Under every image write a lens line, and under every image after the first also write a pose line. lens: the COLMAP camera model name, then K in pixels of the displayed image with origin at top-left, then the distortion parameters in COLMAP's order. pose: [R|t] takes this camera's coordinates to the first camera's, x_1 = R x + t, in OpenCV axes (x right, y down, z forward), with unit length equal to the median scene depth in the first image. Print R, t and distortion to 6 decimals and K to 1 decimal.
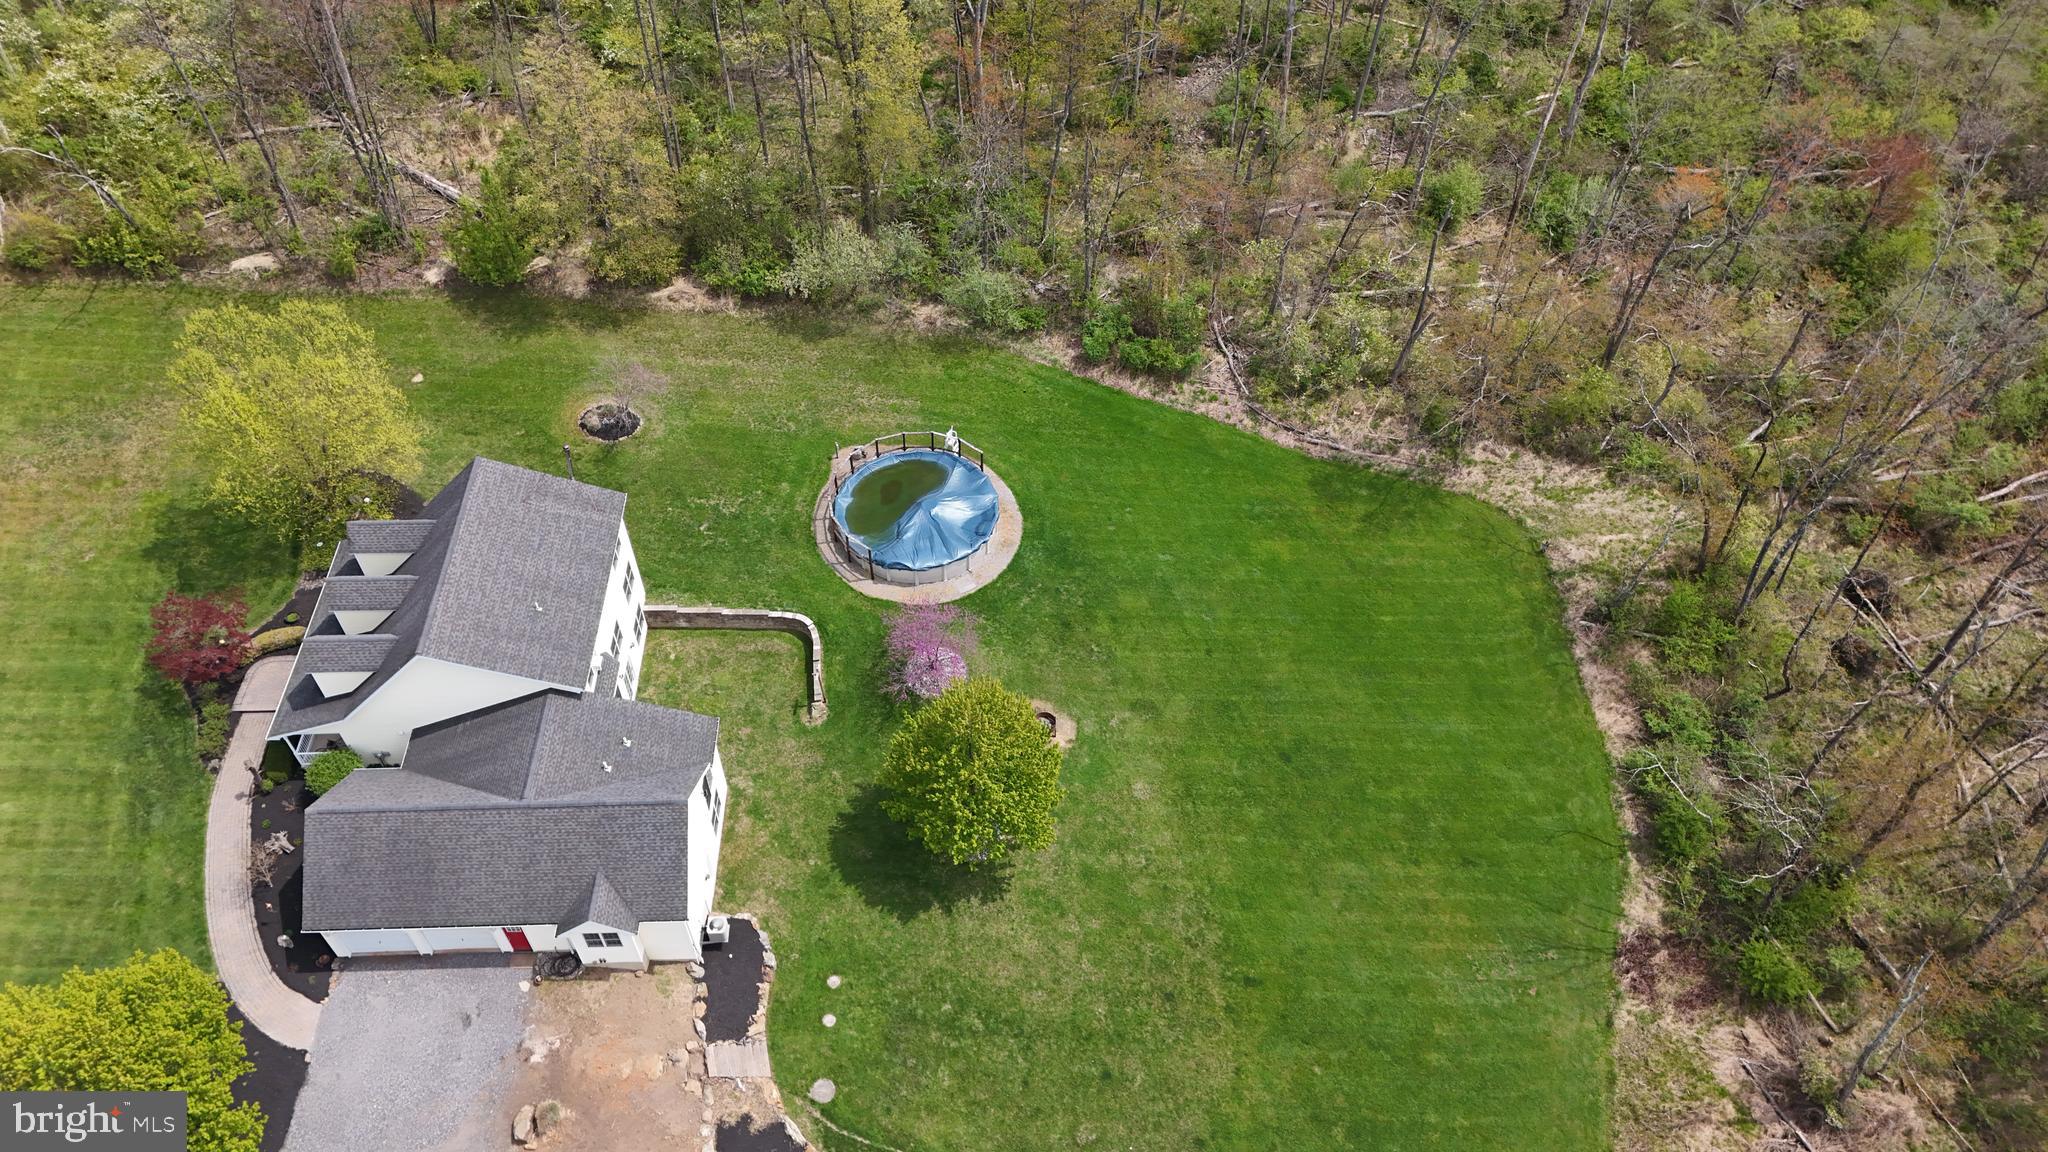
lens RADIAL K [[1500.4, 0, 1020.7], [0, 1500.4, 578.6], [0, 0, 1]] dist [0.095665, -0.114627]
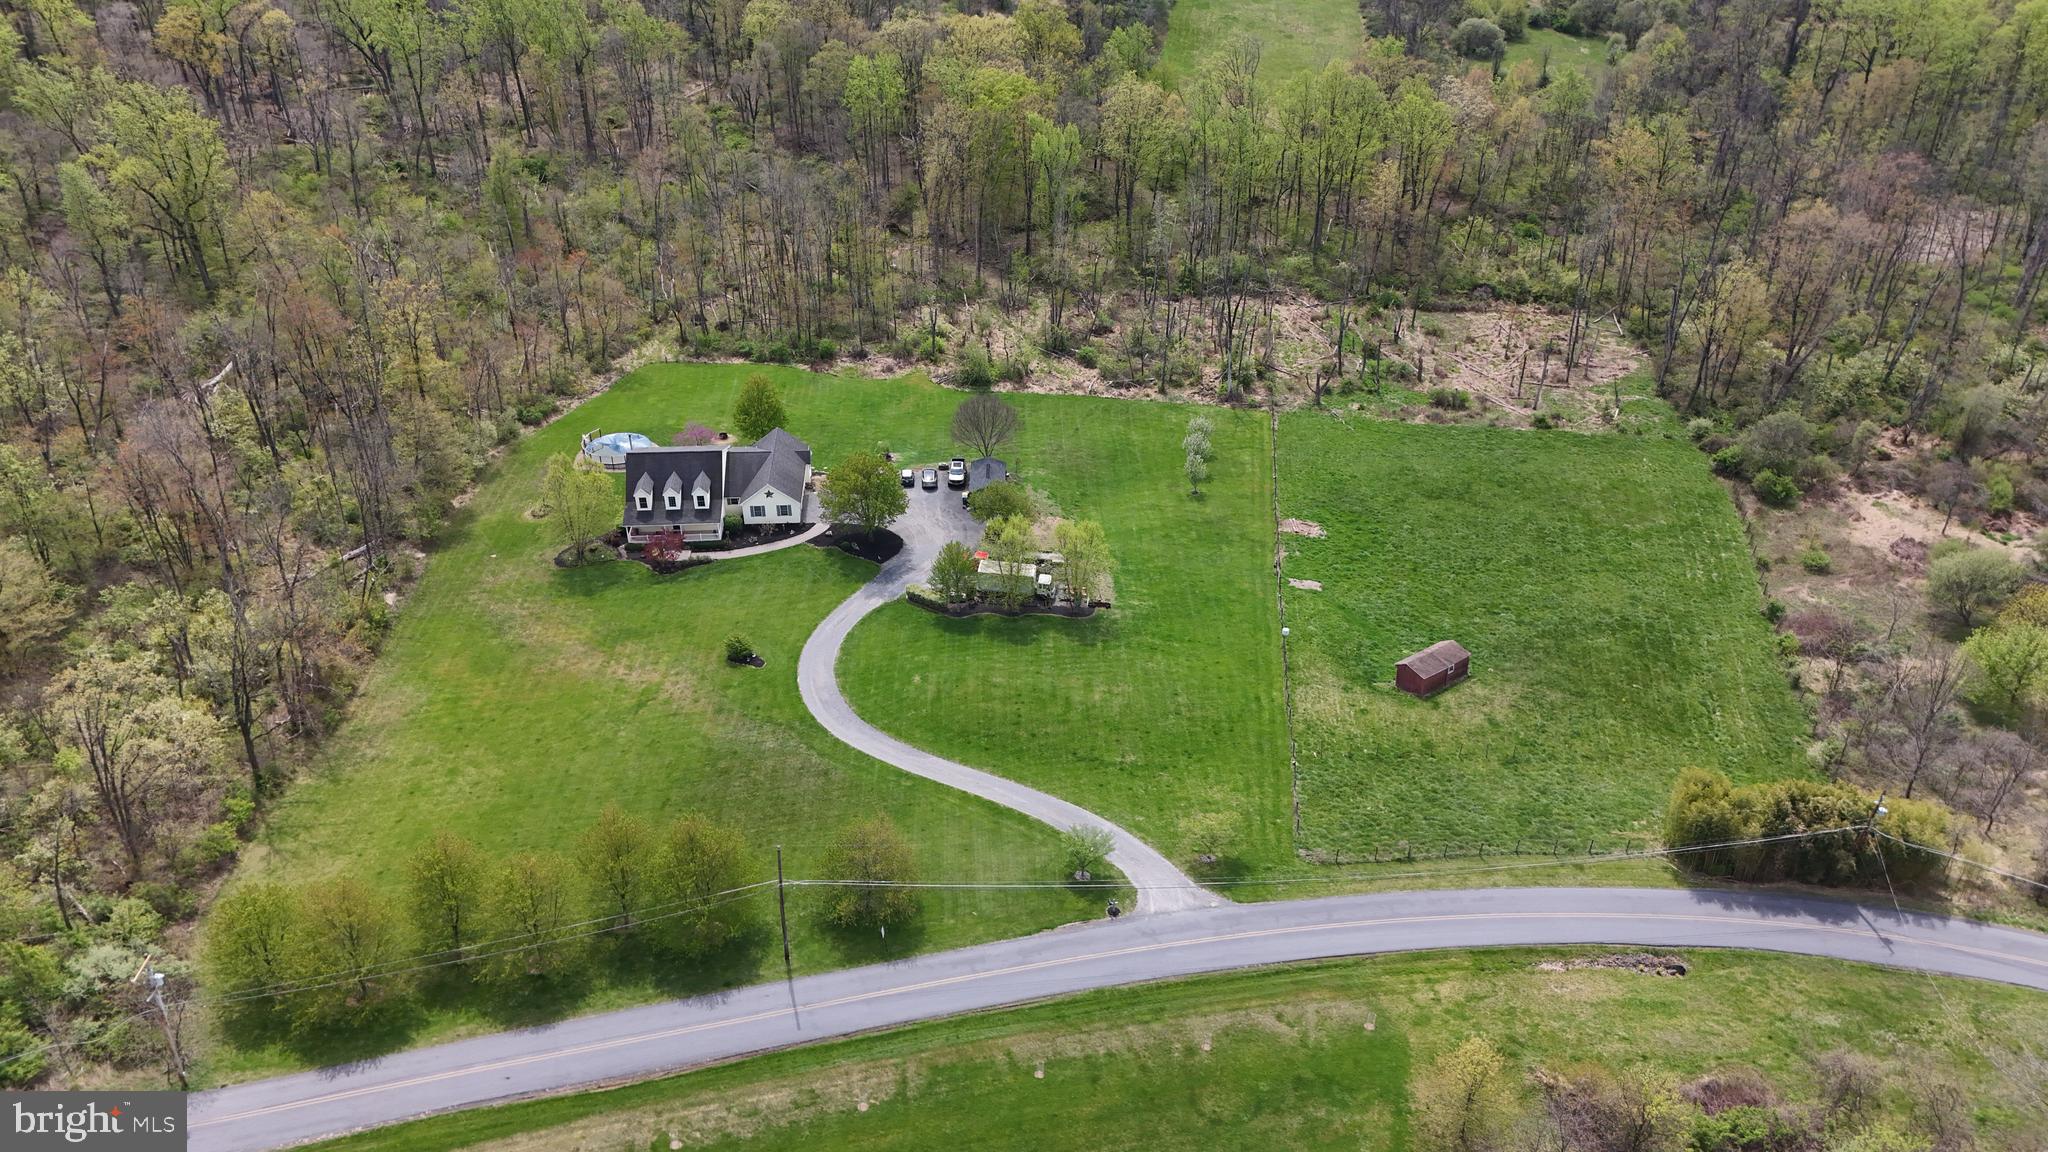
lens RADIAL K [[1496.5, 0, 1020.9], [0, 1496.5, 582.9], [0, 0, 1]] dist [0.101583, -0.133999]
pose [[-0.033716, -0.548618, 0.835393, -2.428057], [0.758774, 0.529974, 0.378668, -0.389452], [-0.650481, 0.646642, 0.398408, -0.318971]]
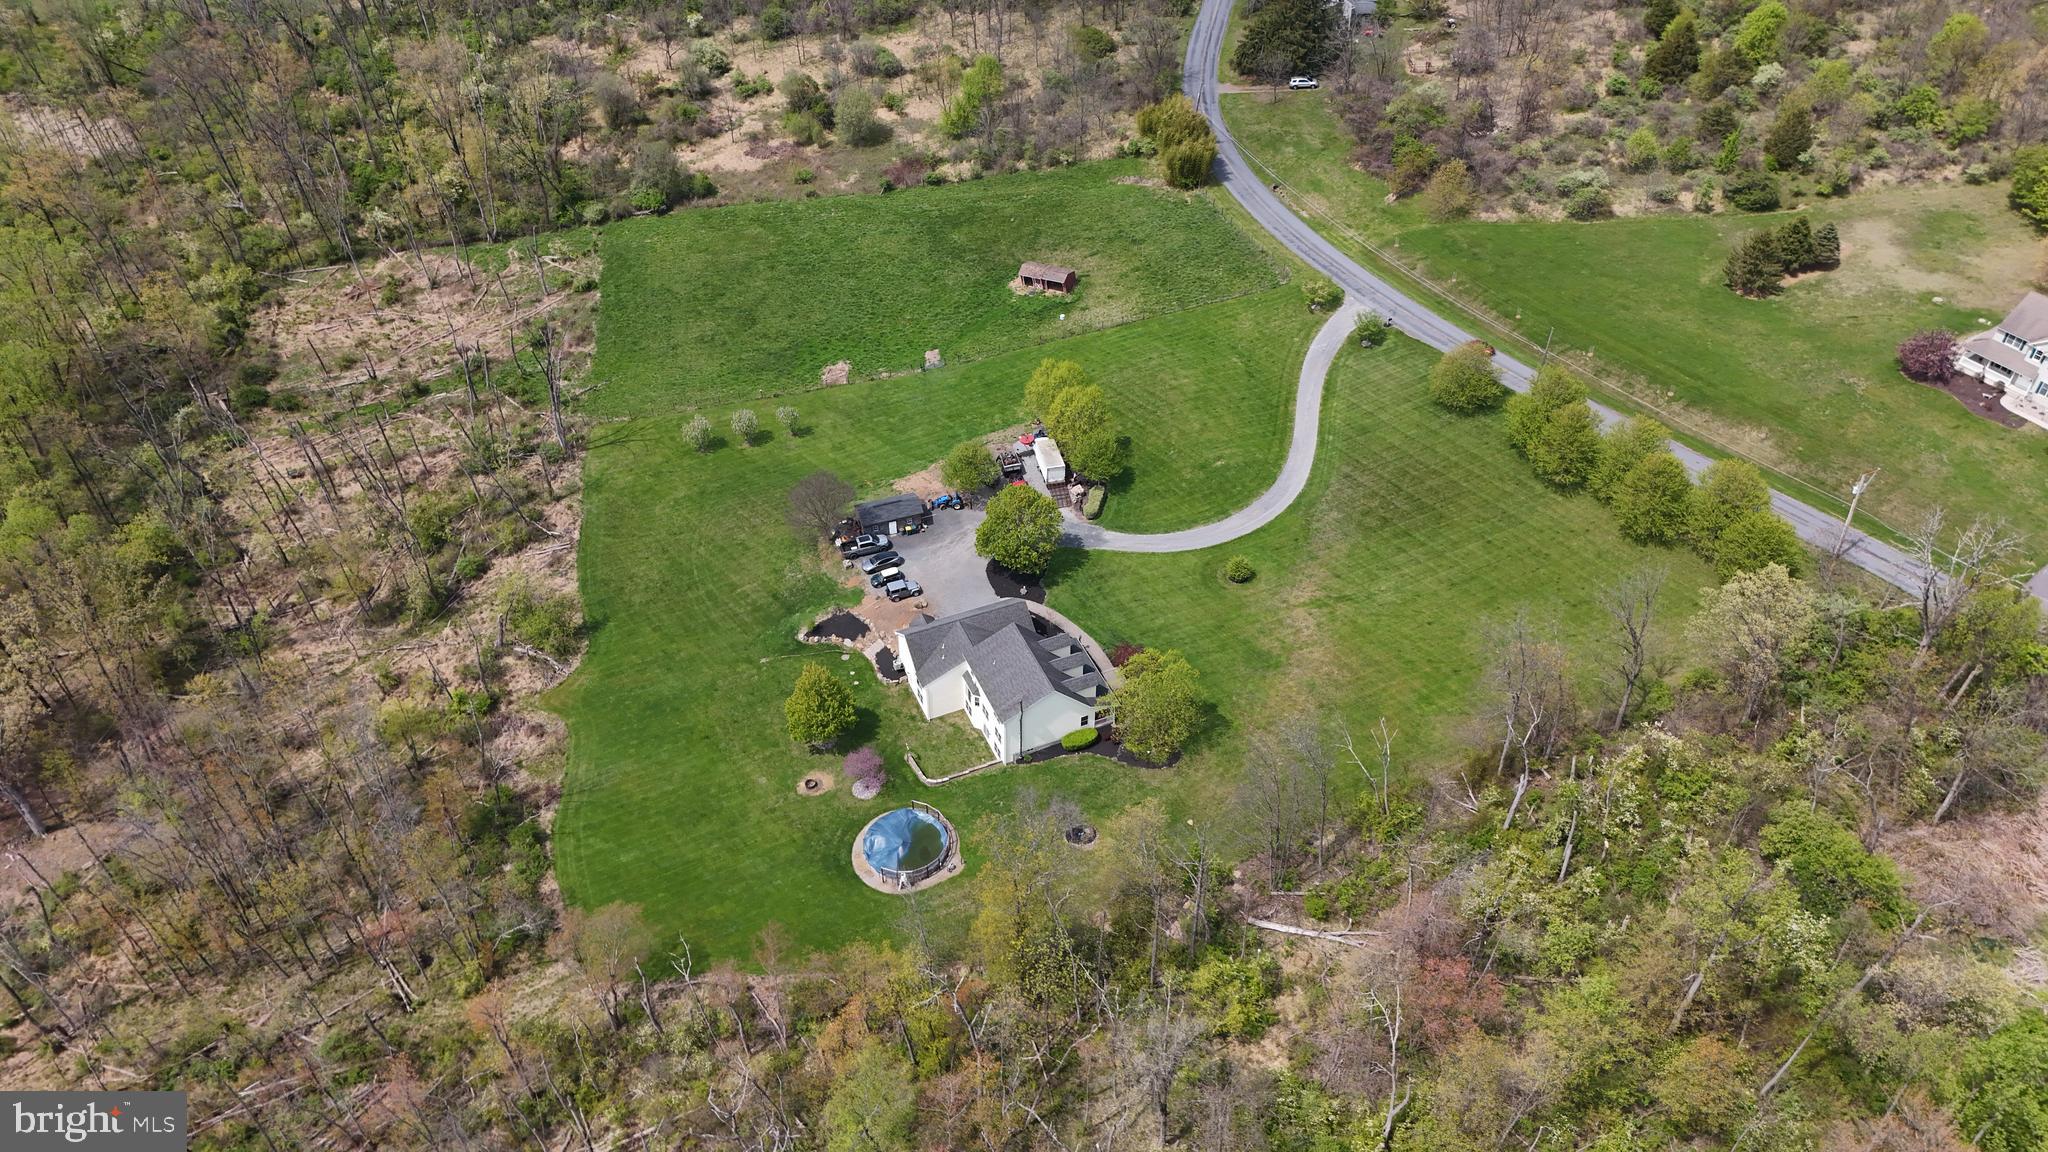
lens RADIAL K [[1499.5, 0, 1022.5], [0, 1499.5, 580.2], [0, 0, 1]] dist [0.101607, -0.116570]
pose [[-0.927939, 0.249465, -0.276940, 0.254848], [-0.282874, 0.012493, 0.959076, -2.036565], [0.242716, 0.968303, 0.058974, 0.613747]]
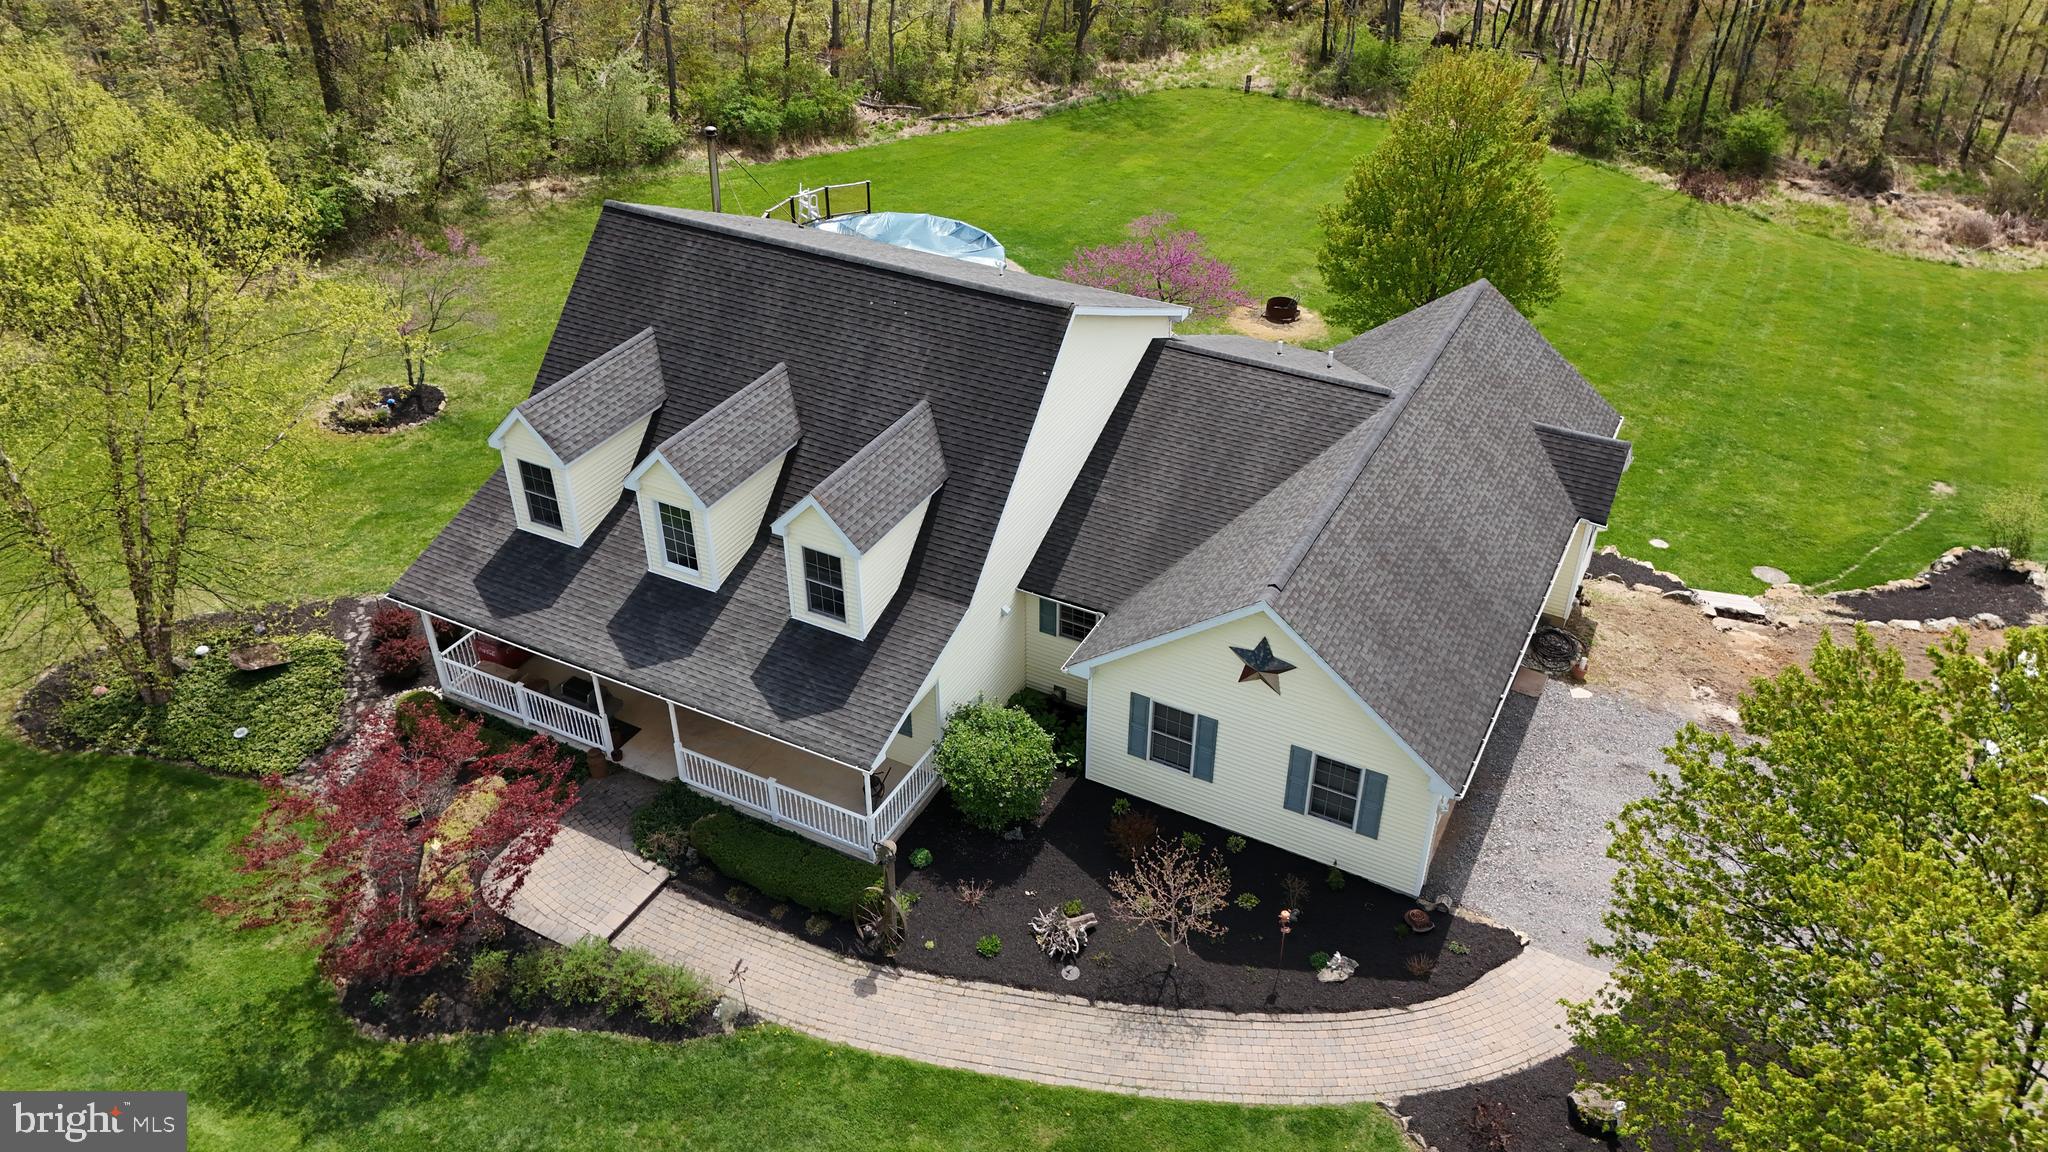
lens RADIAL K [[1499.5, 0, 1022.5], [0, 1499.5, 580.2], [0, 0, 1]] dist [0.101607, -0.116570]
pose [[0.485426, -0.499371, 0.717628, -0.625154], [0.662953, 0.745360, 0.070226, 0.056241], [-0.569960, 0.441664, 0.692876, 0.575946]]
